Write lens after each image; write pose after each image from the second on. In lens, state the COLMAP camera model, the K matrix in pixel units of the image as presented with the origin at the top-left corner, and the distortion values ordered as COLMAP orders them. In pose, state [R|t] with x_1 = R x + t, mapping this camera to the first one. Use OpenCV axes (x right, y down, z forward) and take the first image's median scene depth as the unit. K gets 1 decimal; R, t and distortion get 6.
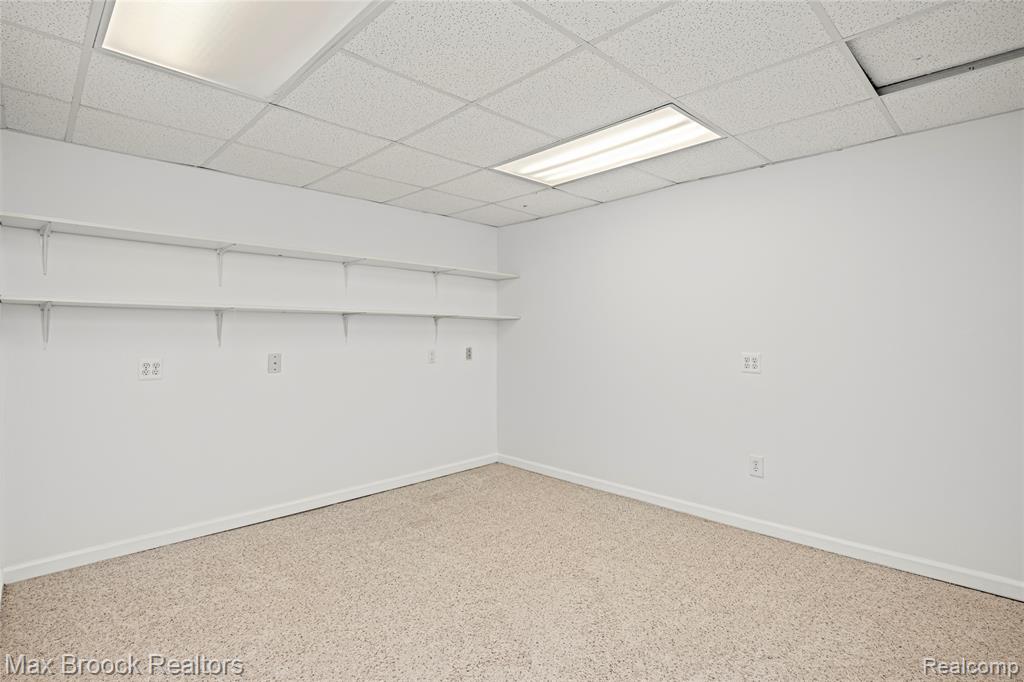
lens RADIAL K [[499.5, 0, 512.0], [0, 499.5, 341.0], [0, 0, 1]] dist [-0.002422, -0.000181]
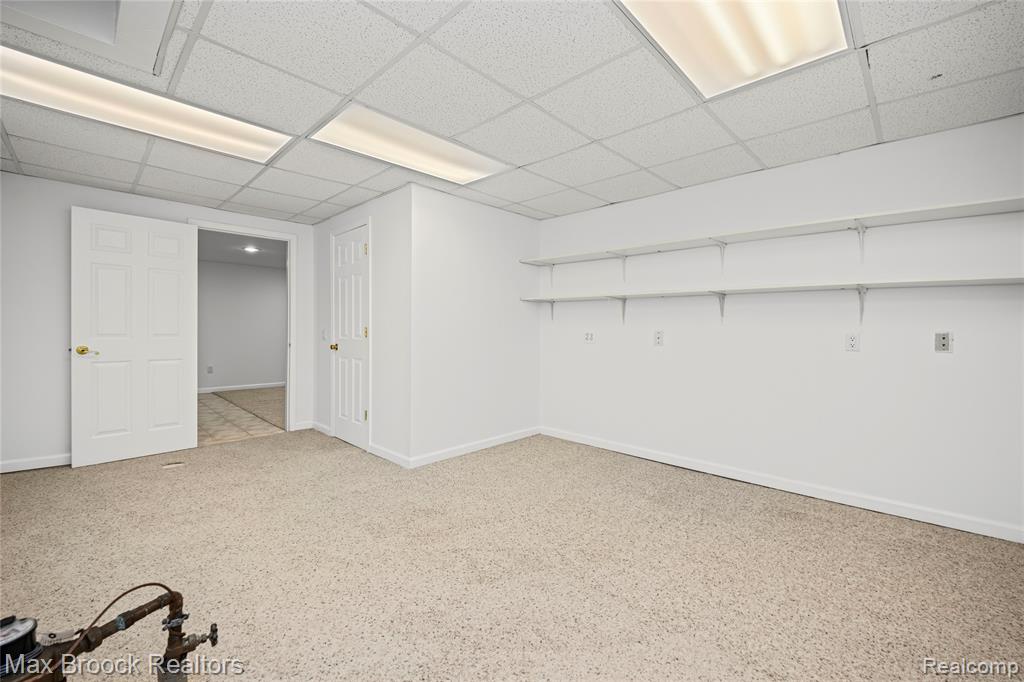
lens RADIAL K [[422.8, 0, 505.6], [0, 422.8, 324.6], [0, 0, 1]] dist [0.002811, 0.000181]
pose [[0.022950, 0.017318, -0.999587, 0.521407], [-0.000127, 0.999850, 0.017320, -0.006804], [0.999737, -0.000271, 0.022949, 0.535981]]
